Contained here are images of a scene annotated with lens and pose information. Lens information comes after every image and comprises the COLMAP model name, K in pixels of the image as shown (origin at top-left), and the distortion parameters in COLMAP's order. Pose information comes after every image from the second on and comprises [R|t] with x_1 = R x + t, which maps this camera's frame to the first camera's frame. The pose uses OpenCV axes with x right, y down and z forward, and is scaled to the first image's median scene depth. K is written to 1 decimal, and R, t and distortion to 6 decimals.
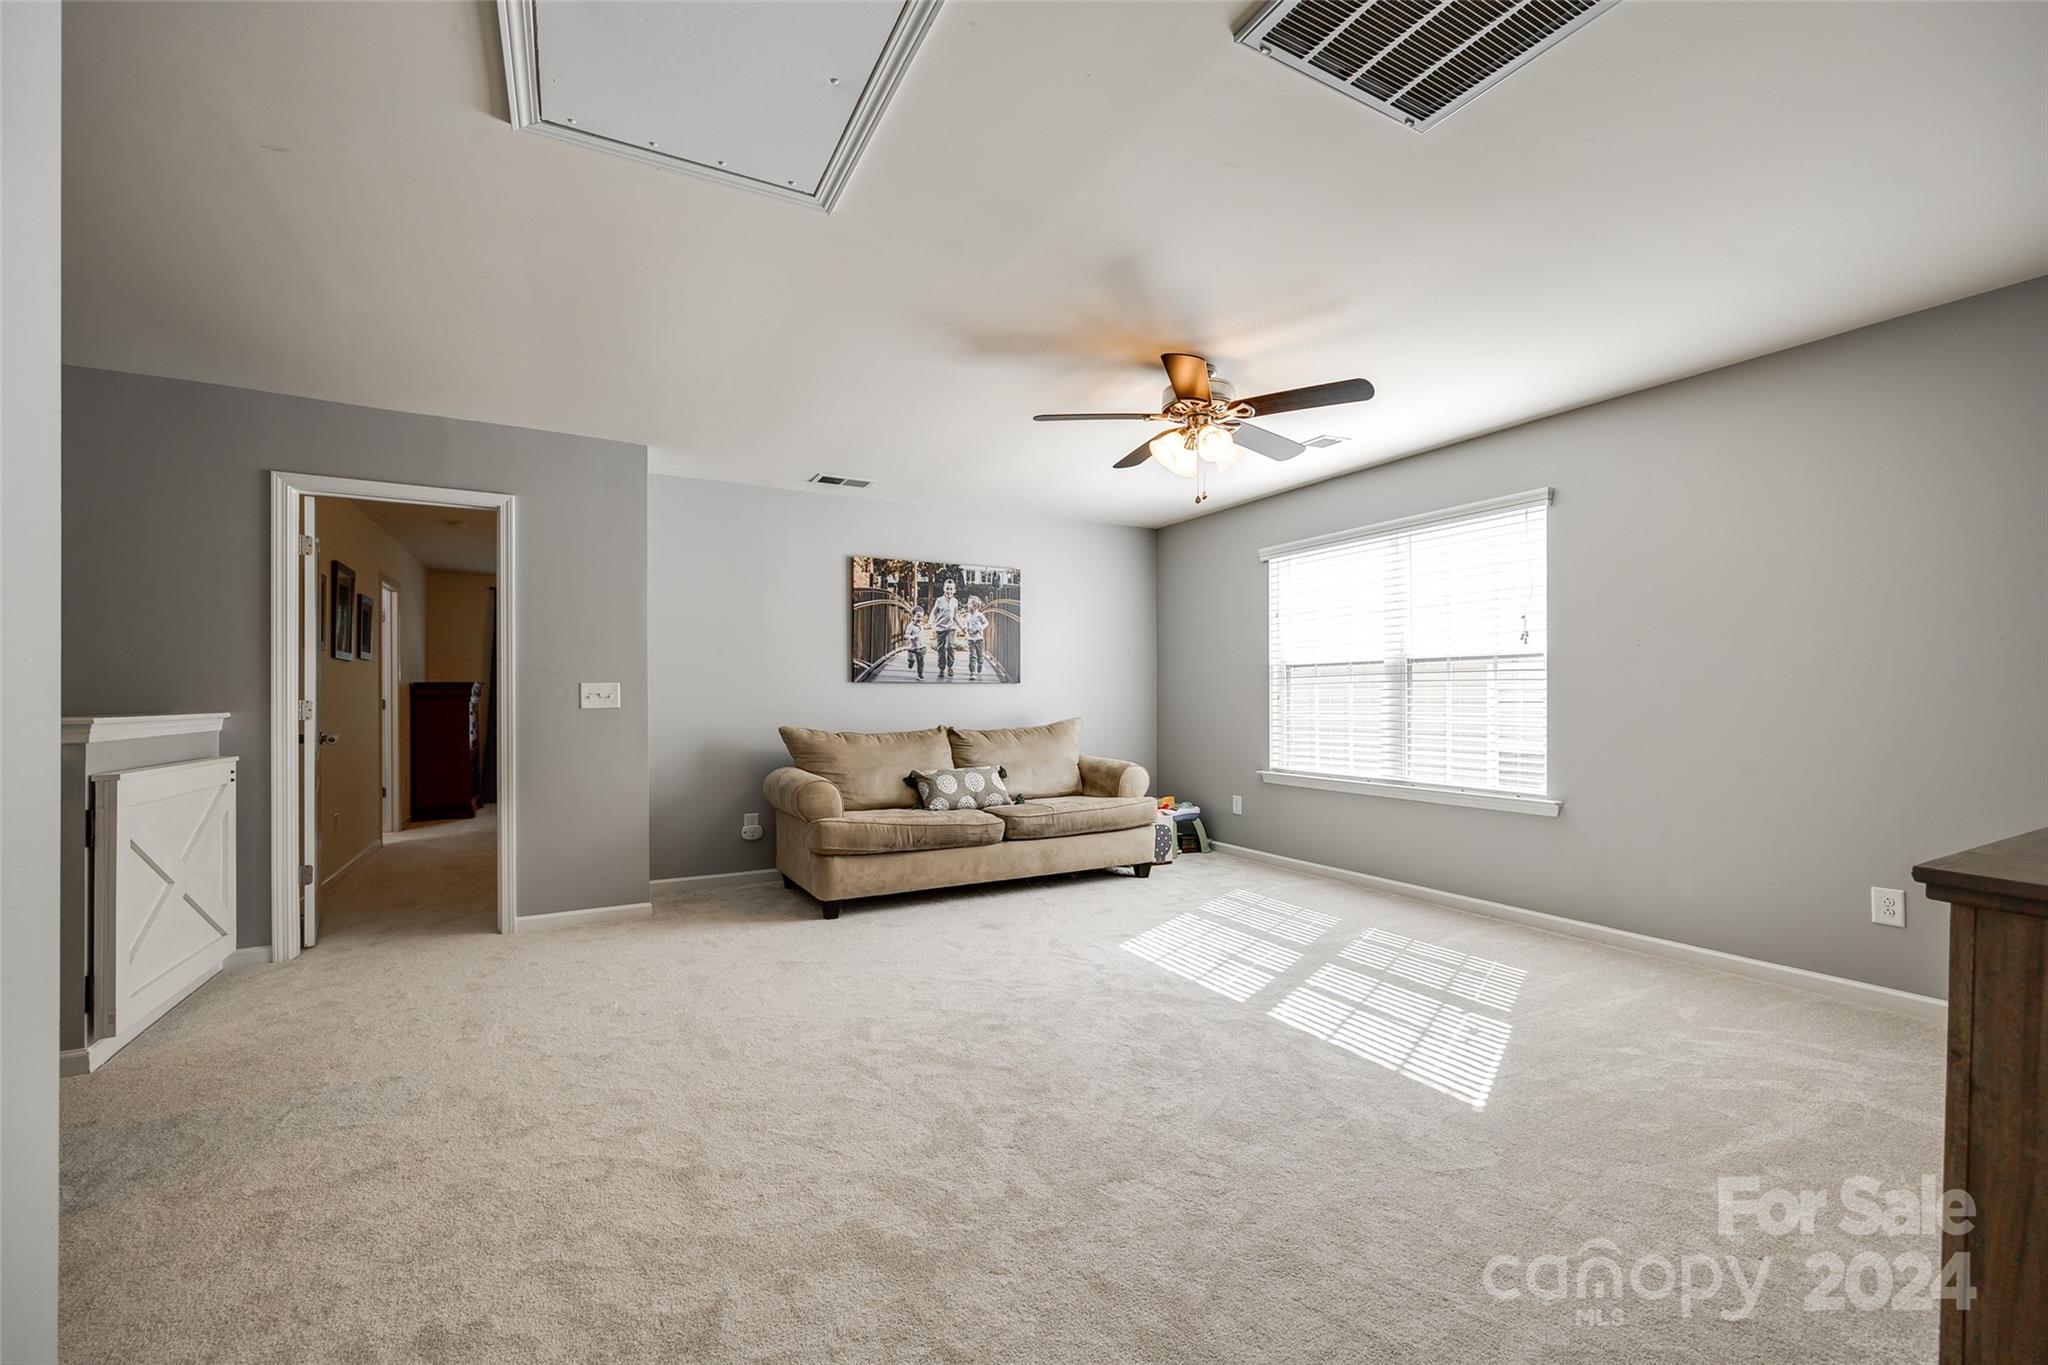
lens RADIAL K [[833.4, 0, 1022.4], [0, 833.4, 691.6], [0, 0, 1]] dist [0.001199, 0.000026]
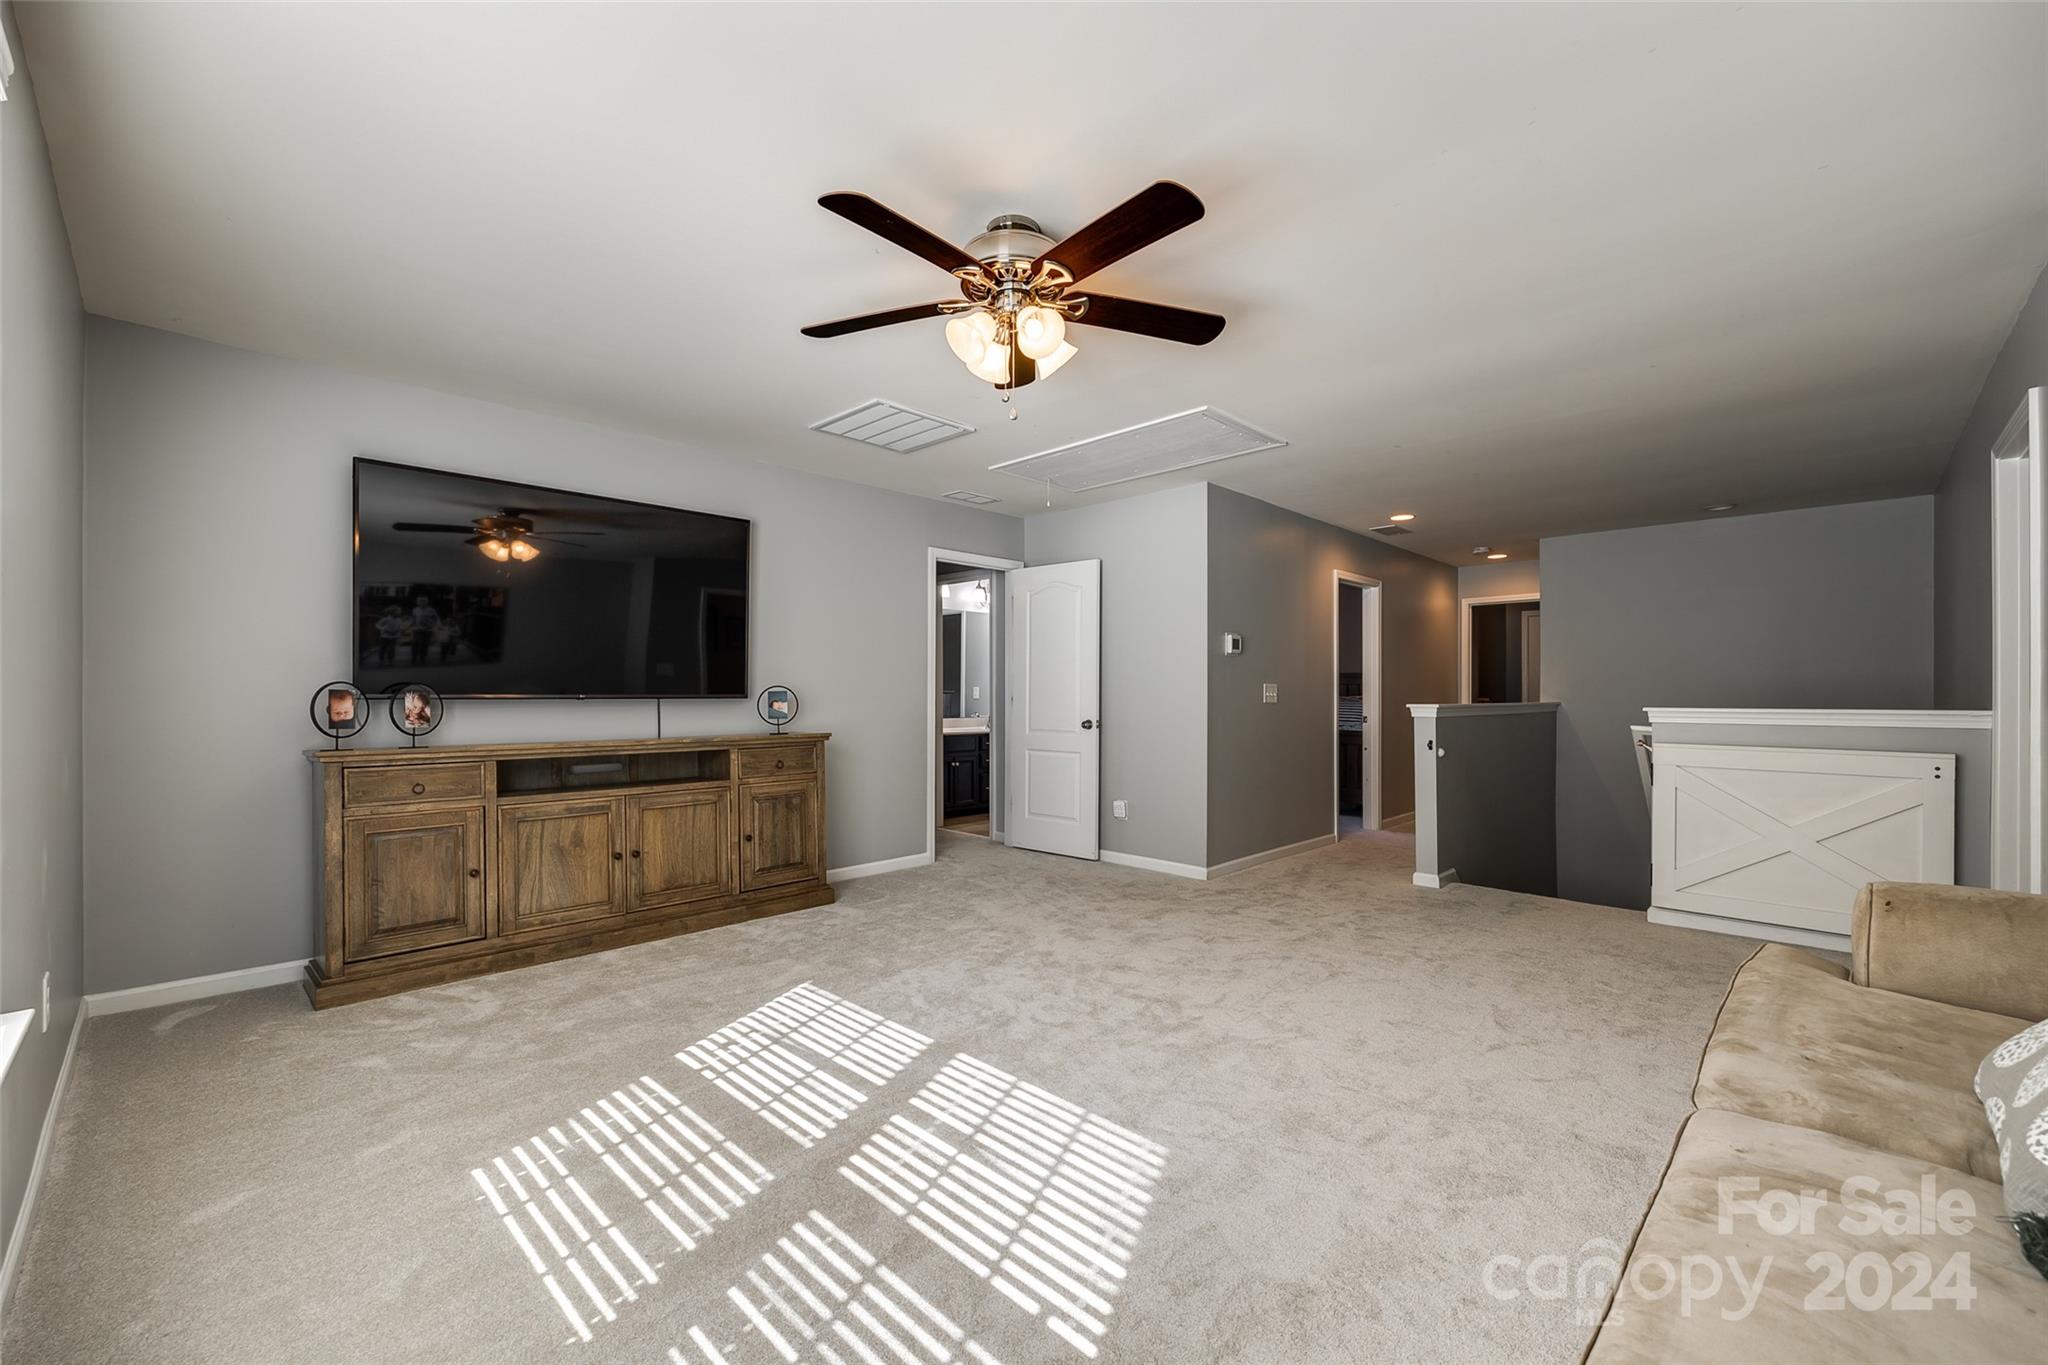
lens RADIAL K [[833.4, 0, 1028.4], [0, 833.4, 687.1], [0, 0, 1]] dist [0.001199, 0.000026]
pose [[-0.958213, 0.001863, -0.286051, 0.443243], [0.002519, 0.999995, -0.001925, 0.000035], [0.286046, -0.002565, -0.958213, 1.849523]]
